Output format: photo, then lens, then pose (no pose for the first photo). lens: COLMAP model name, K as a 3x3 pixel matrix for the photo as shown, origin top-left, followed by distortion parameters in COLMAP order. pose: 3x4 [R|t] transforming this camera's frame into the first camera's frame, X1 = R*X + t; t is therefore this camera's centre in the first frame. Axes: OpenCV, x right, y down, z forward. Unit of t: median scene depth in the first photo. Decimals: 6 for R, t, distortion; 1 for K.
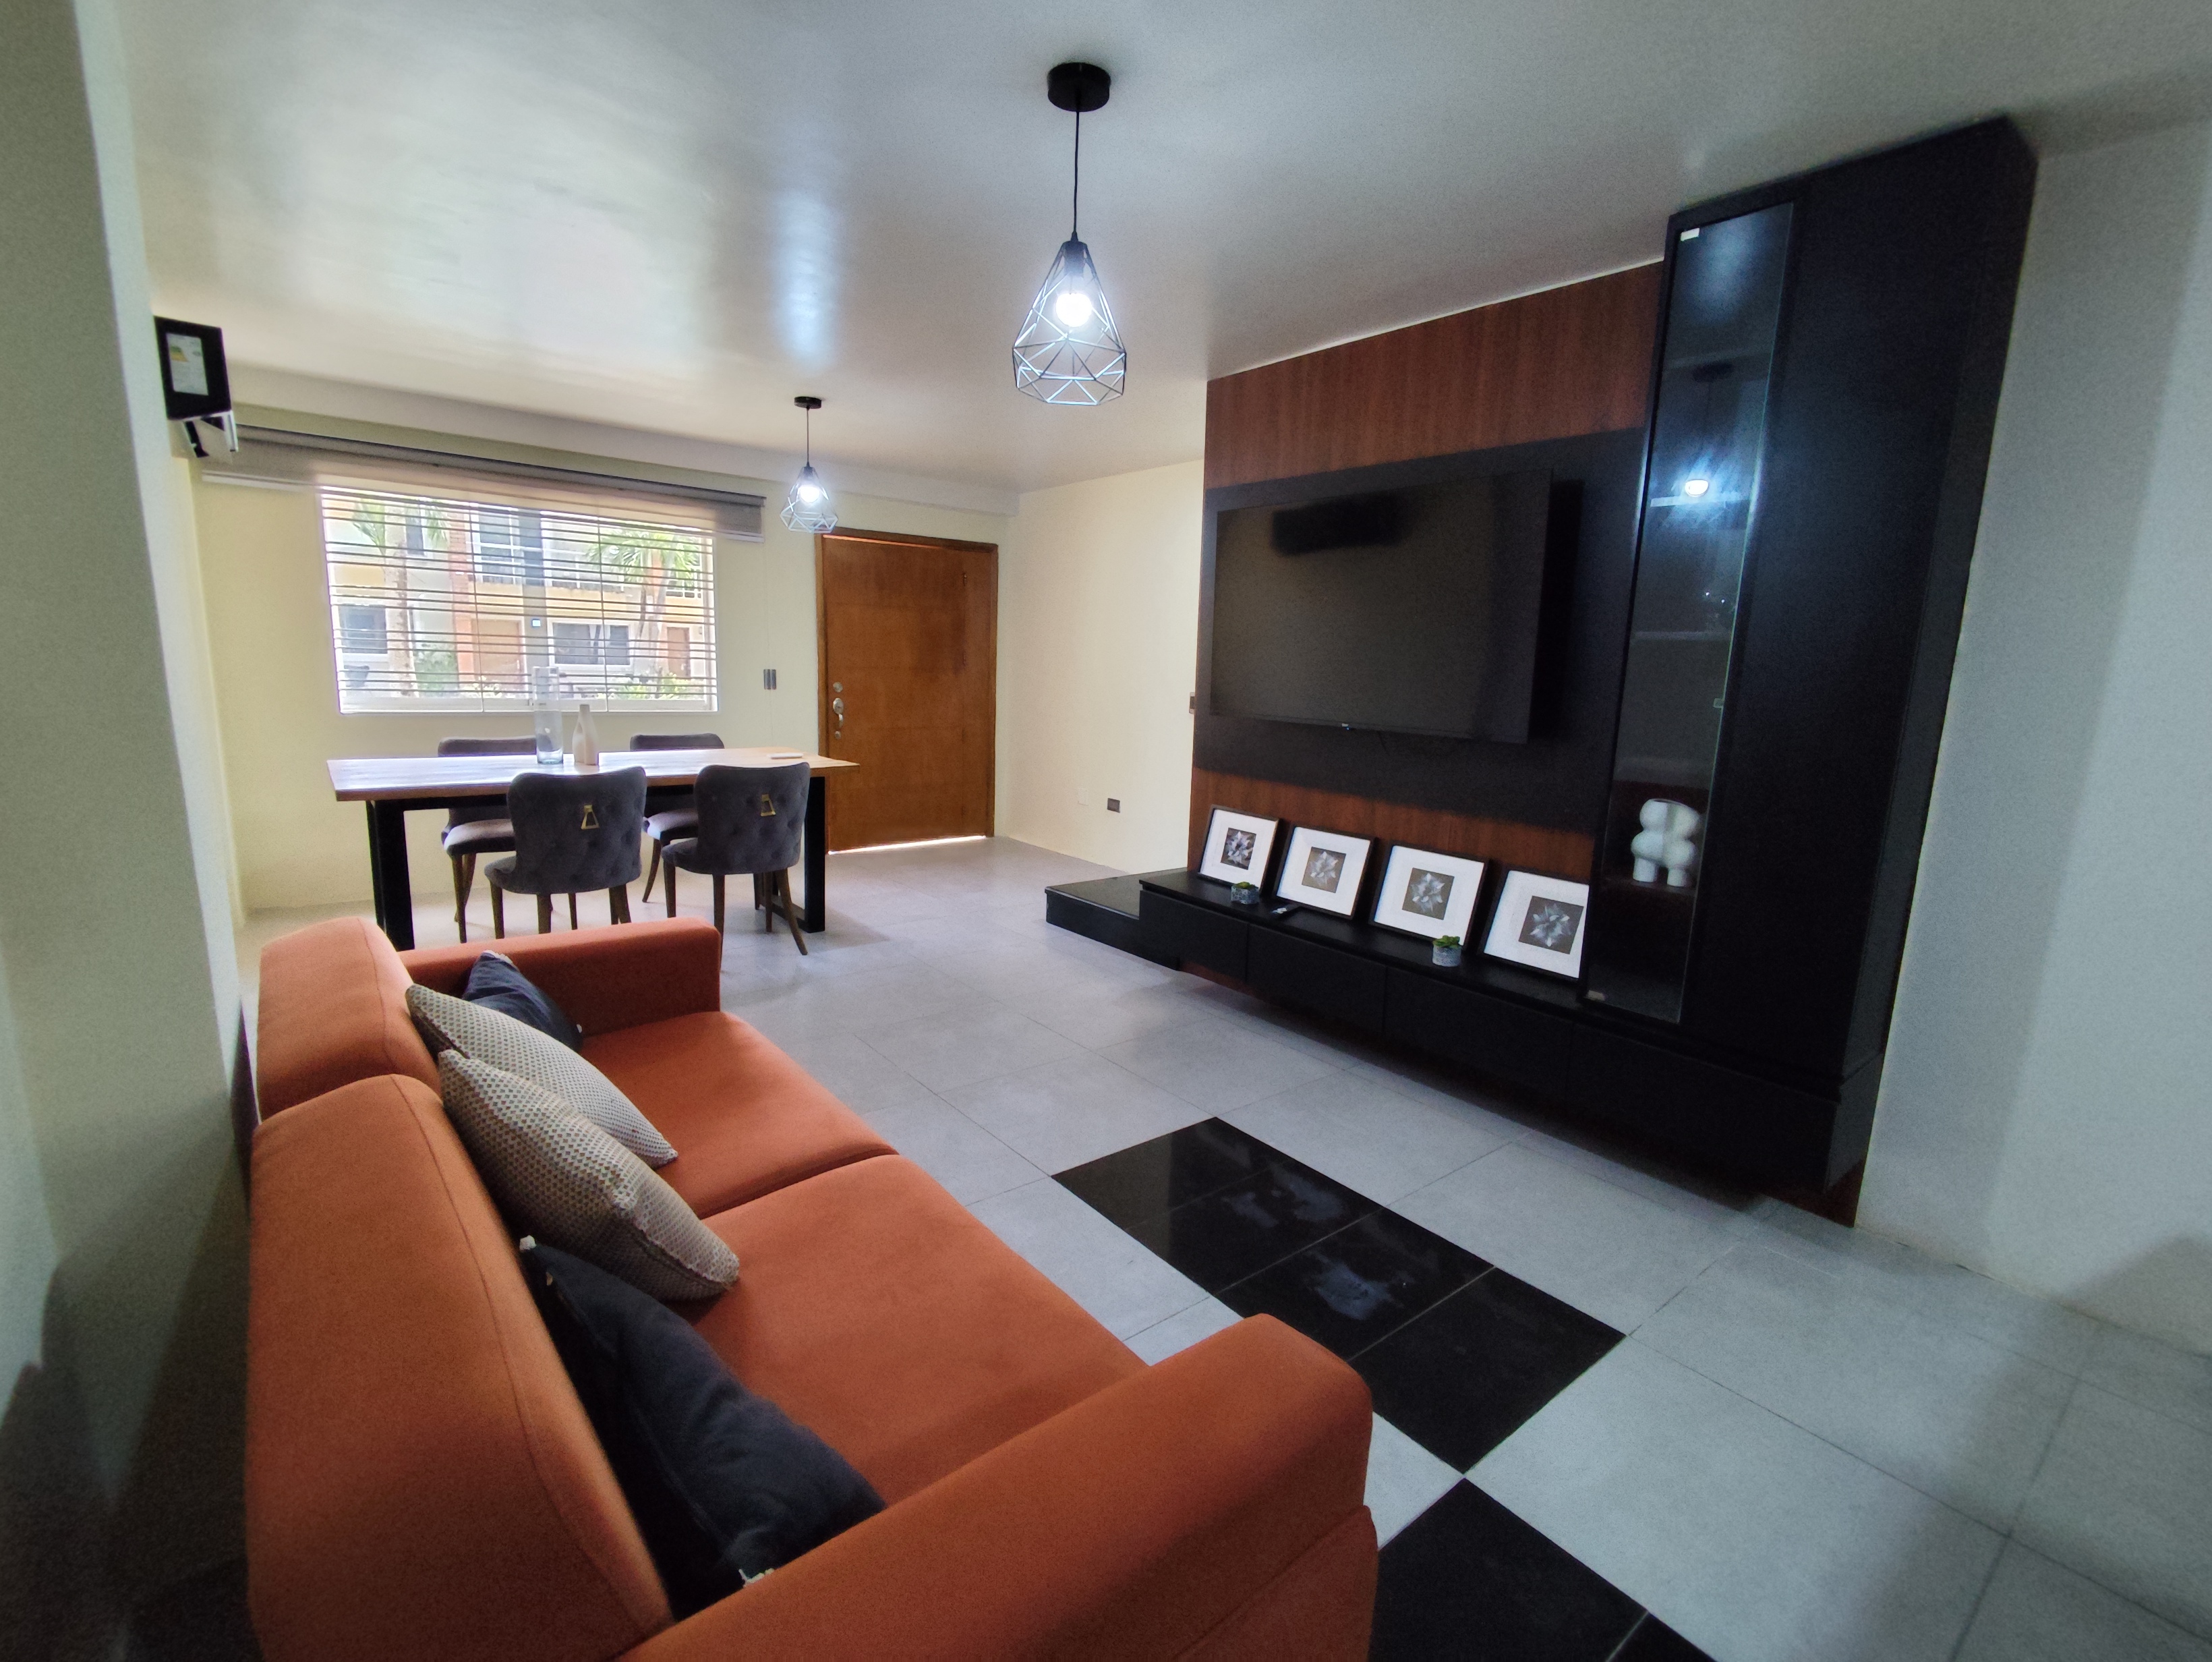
lens RADIAL K [[1013.5, 0, 1108.1], [0, 1013.5, 829.2], [0, 0, 1]] dist [0.001110, -0.000207]
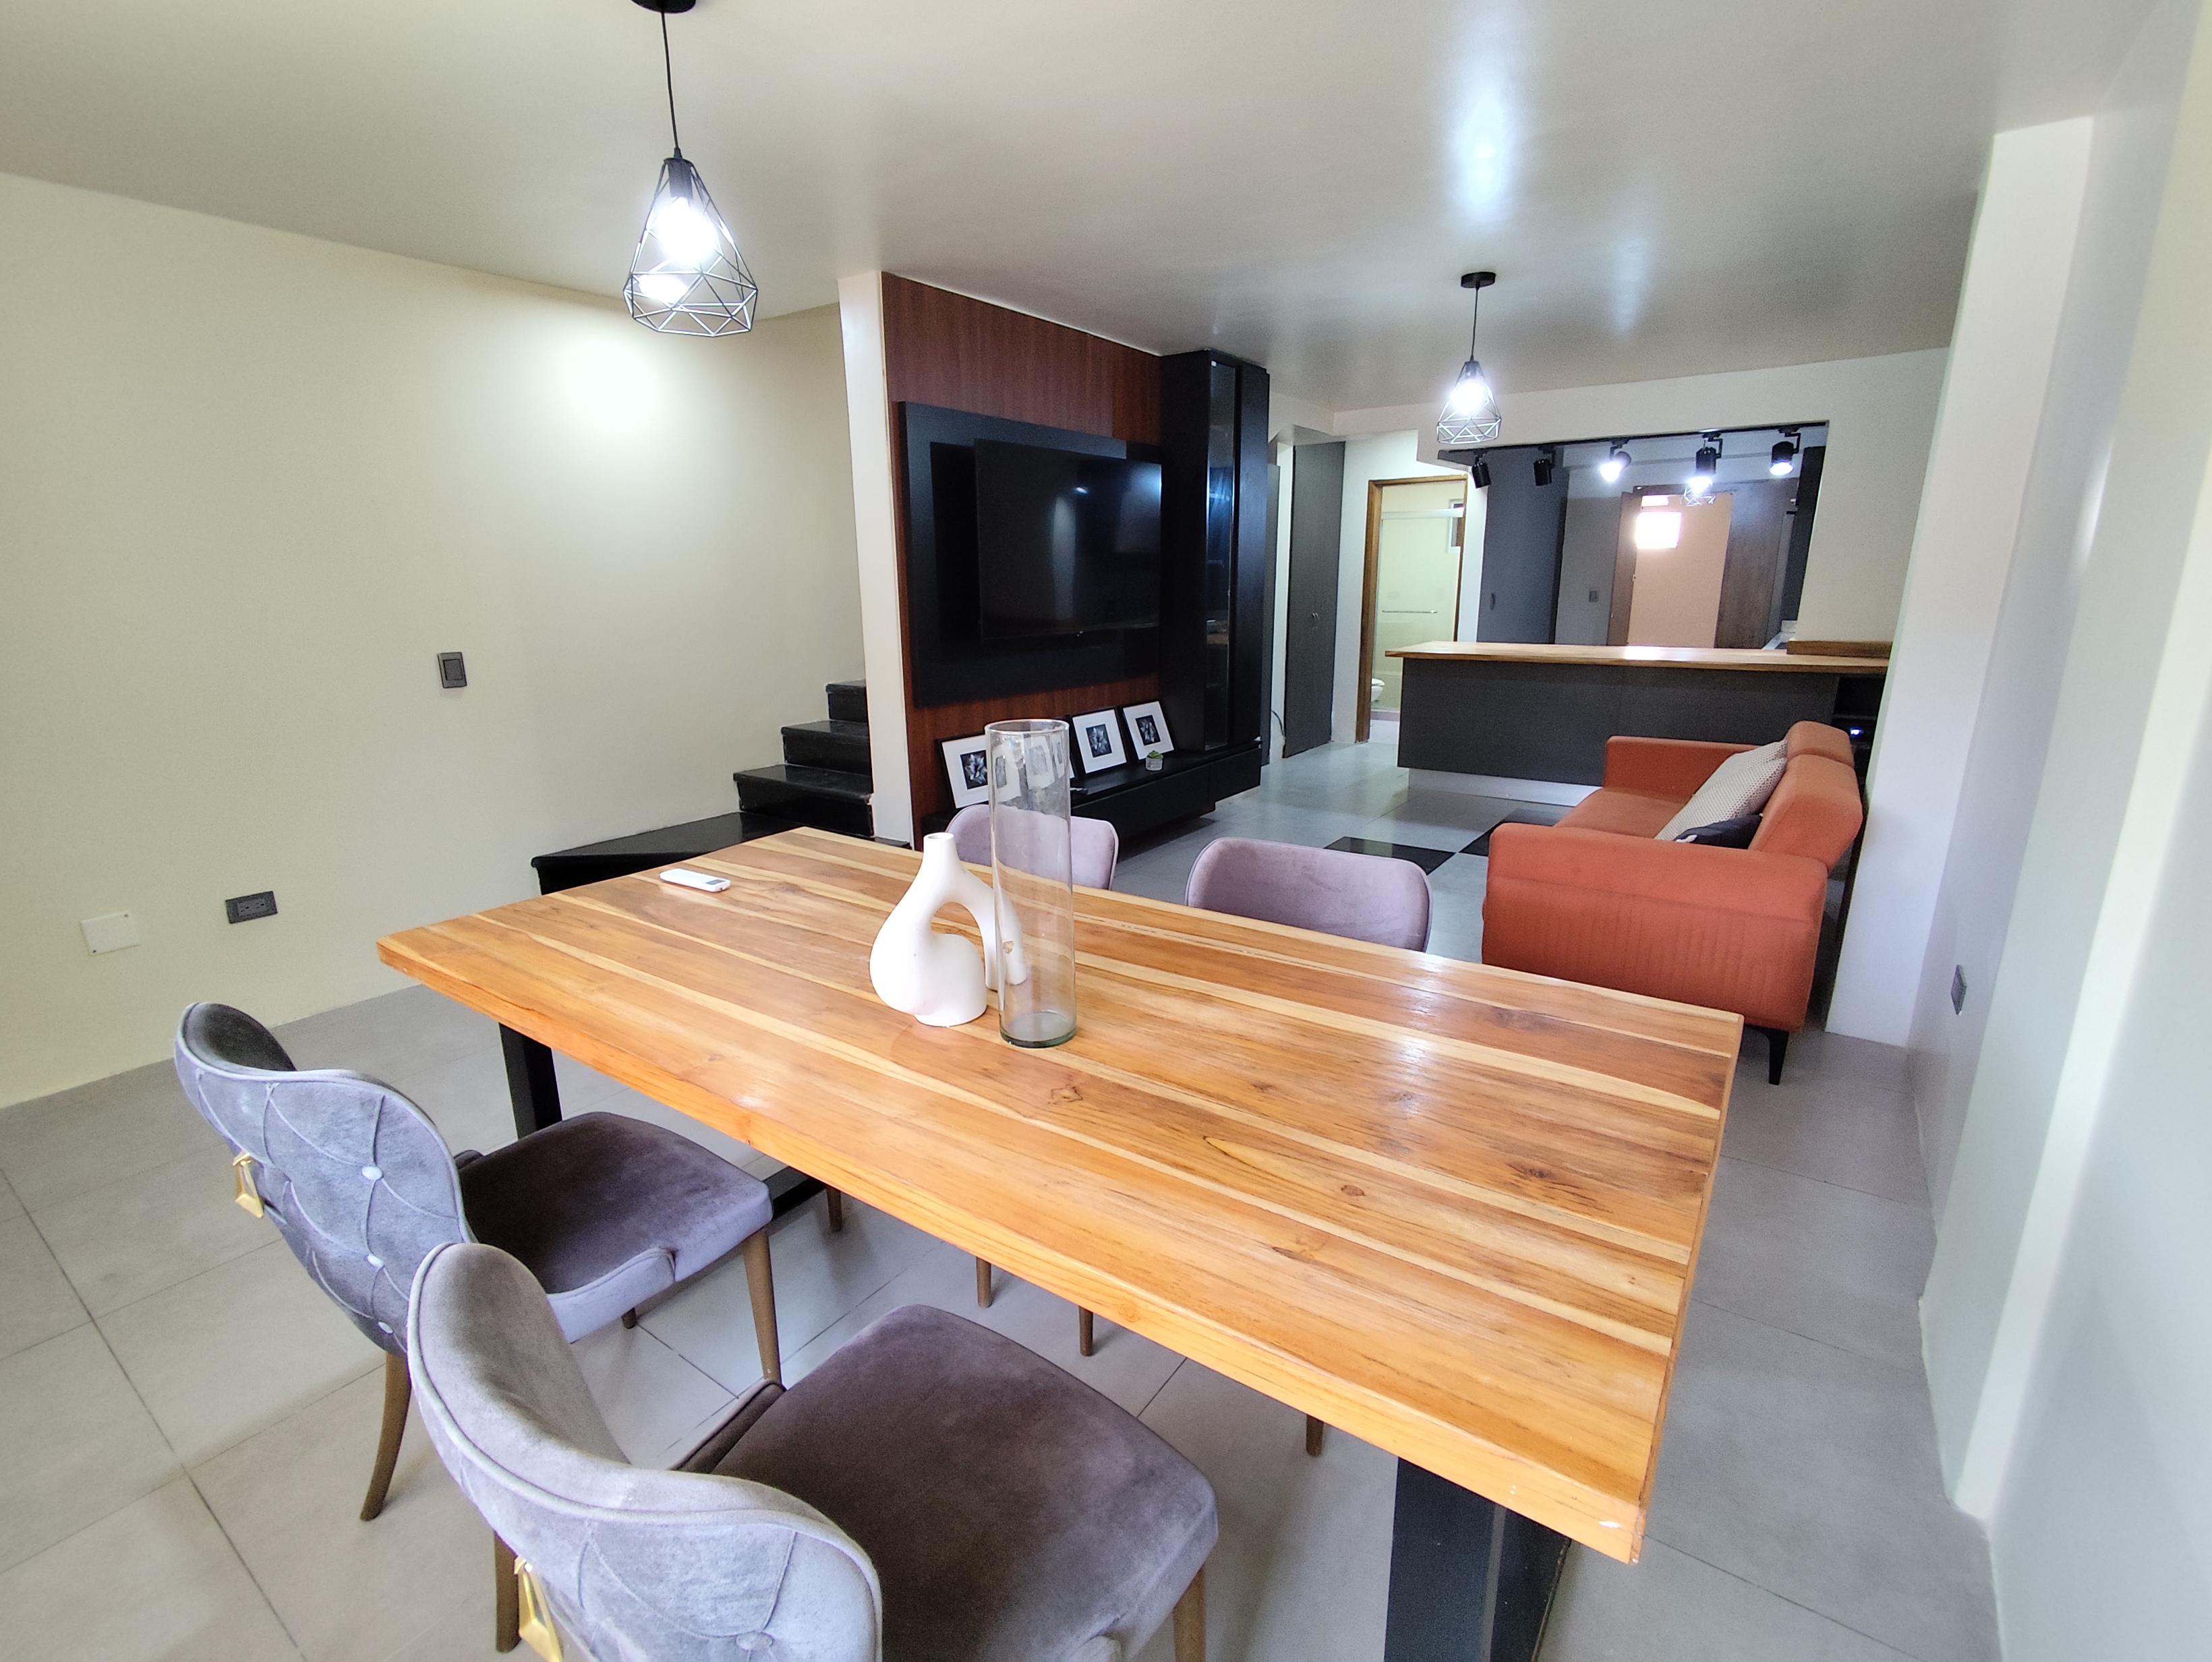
lens RADIAL K [[1013.5, 0, 1108.1], [0, 1013.5, 829.2], [0, 0, 1]] dist [0.001110, -0.000207]
pose [[-0.288137, -0.256438, 0.922614, -1.048940], [0.166144, 0.935475, 0.311901, -0.266722], [-0.943066, 0.243157, -0.226939, 1.314381]]
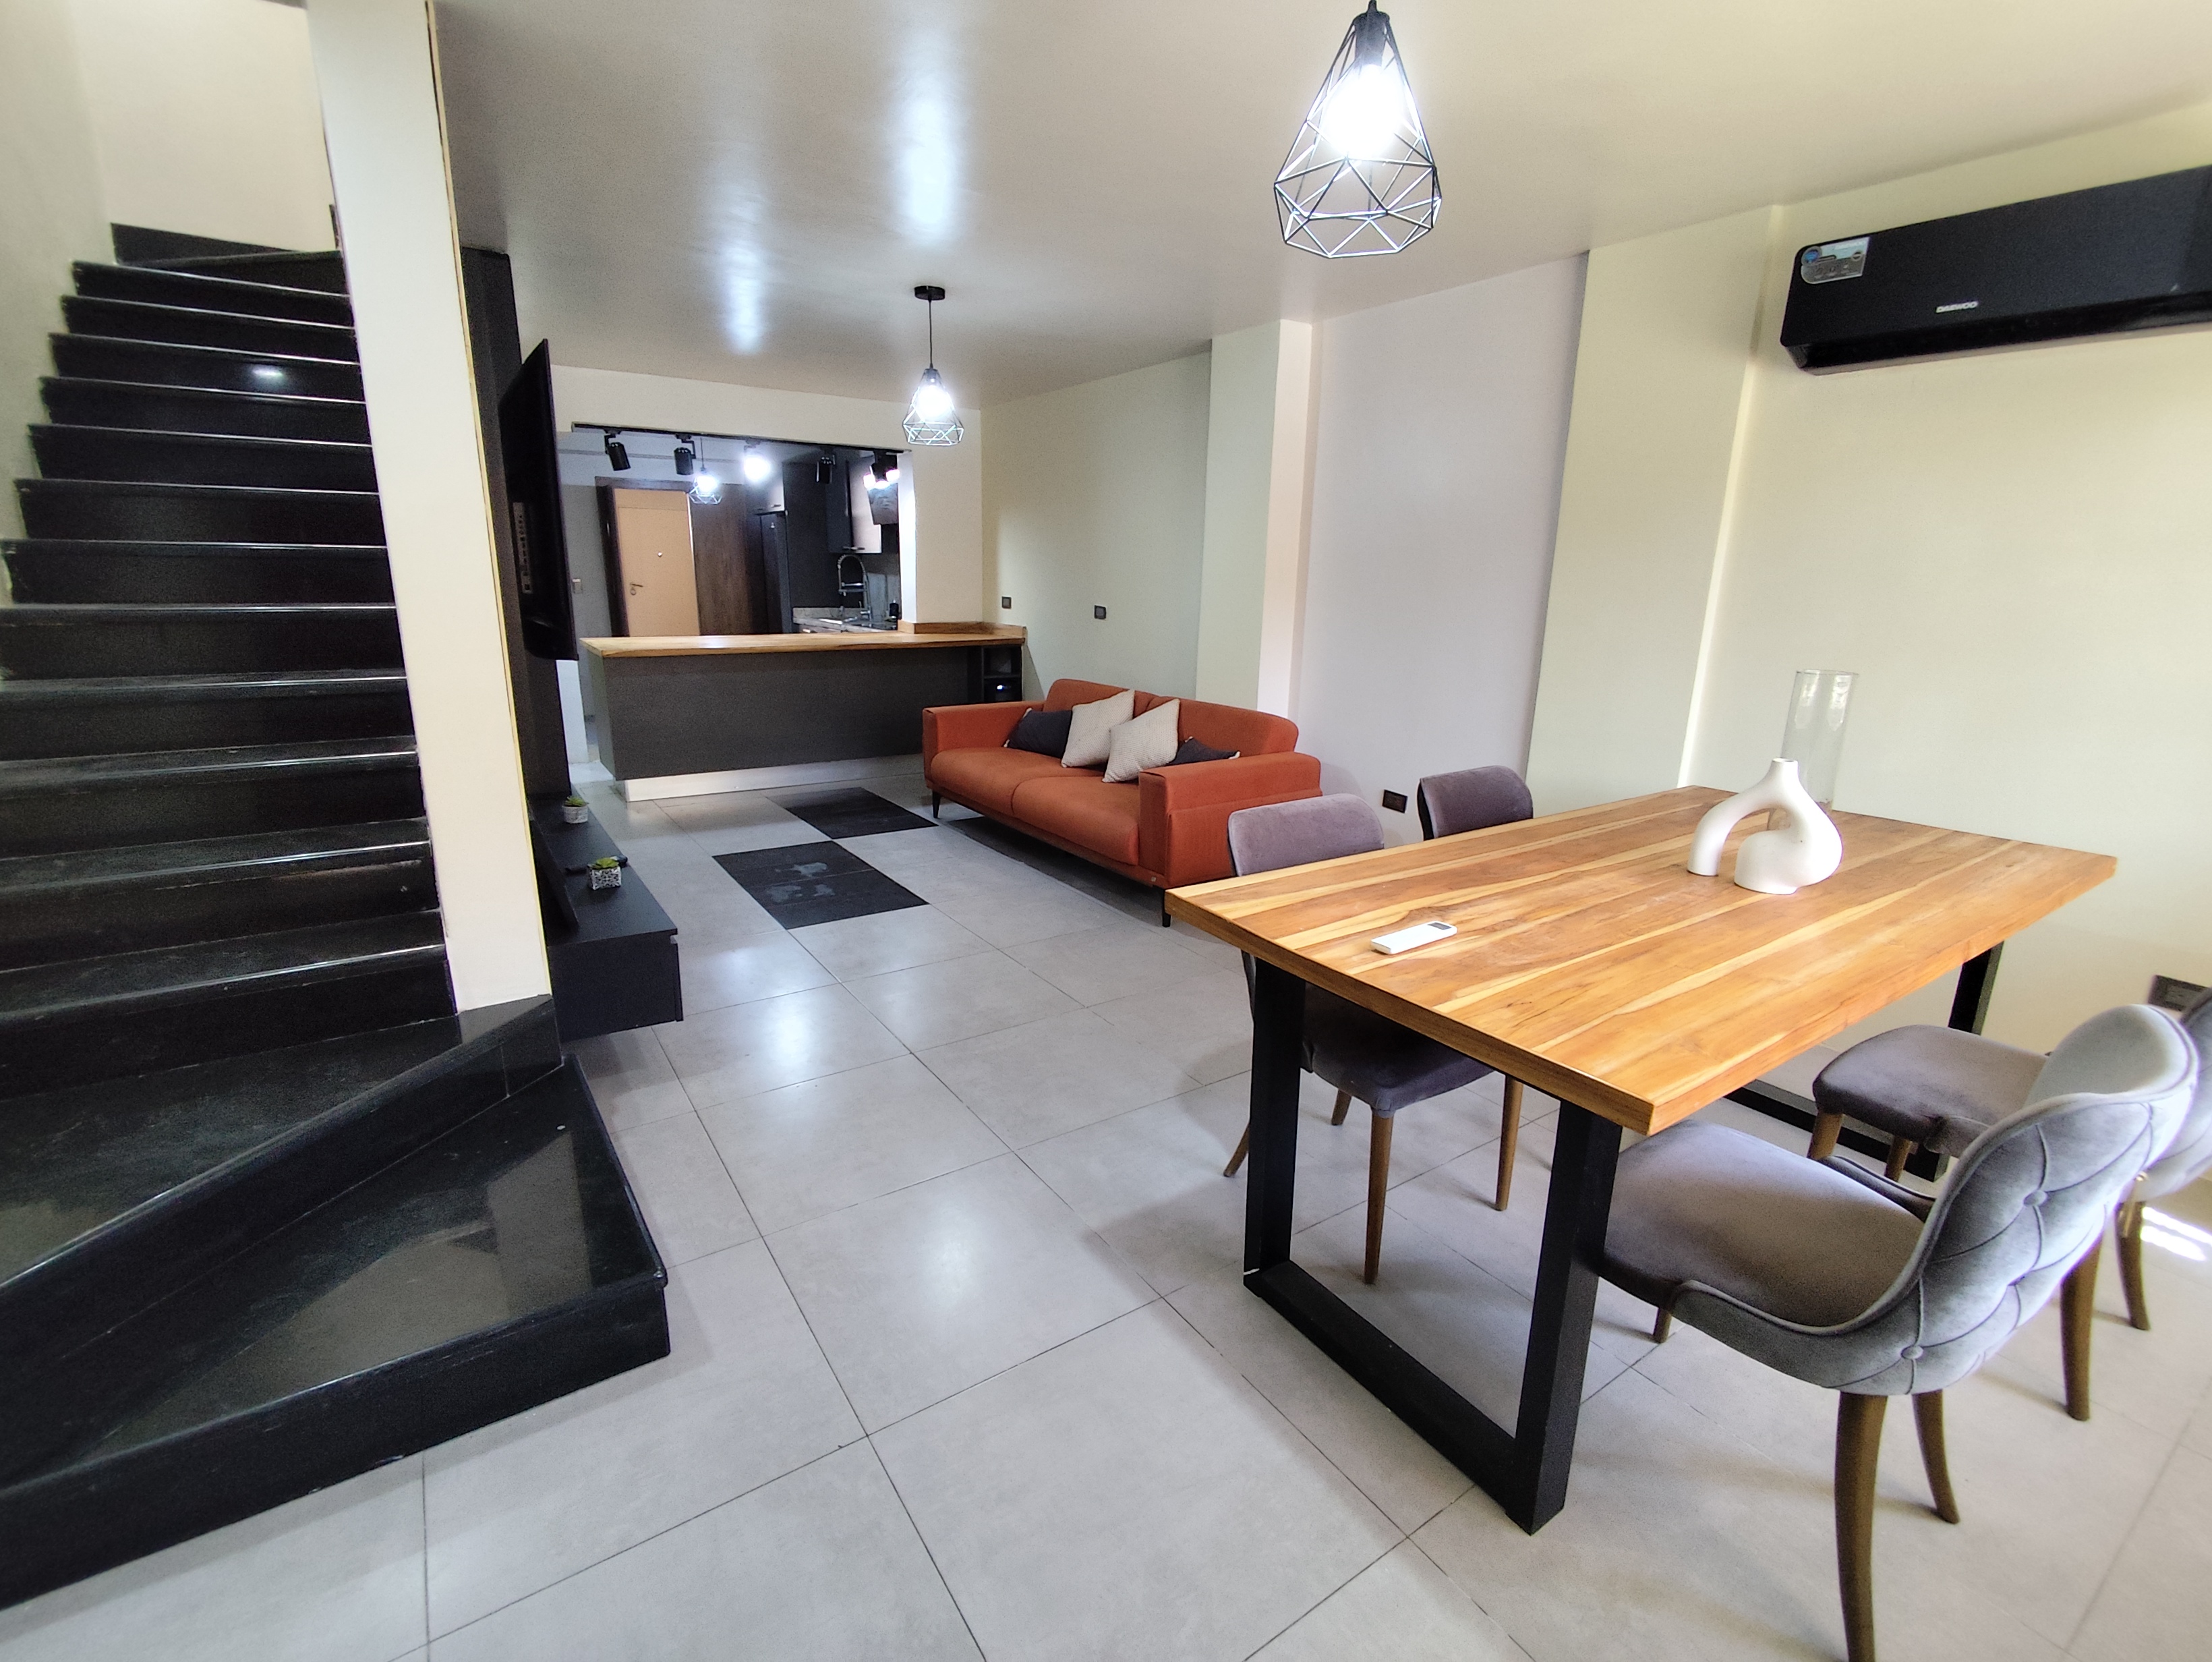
lens RADIAL K [[1013.5, 0, 1108.1], [0, 1013.5, 829.2], [0, 0, 1]] dist [0.001110, -0.000207]
pose [[-0.995995, -0.058749, 0.067398, -0.339083], [-0.025648, 0.909873, 0.414094, -0.337704], [-0.085651, 0.410707, -0.907735, 1.836645]]
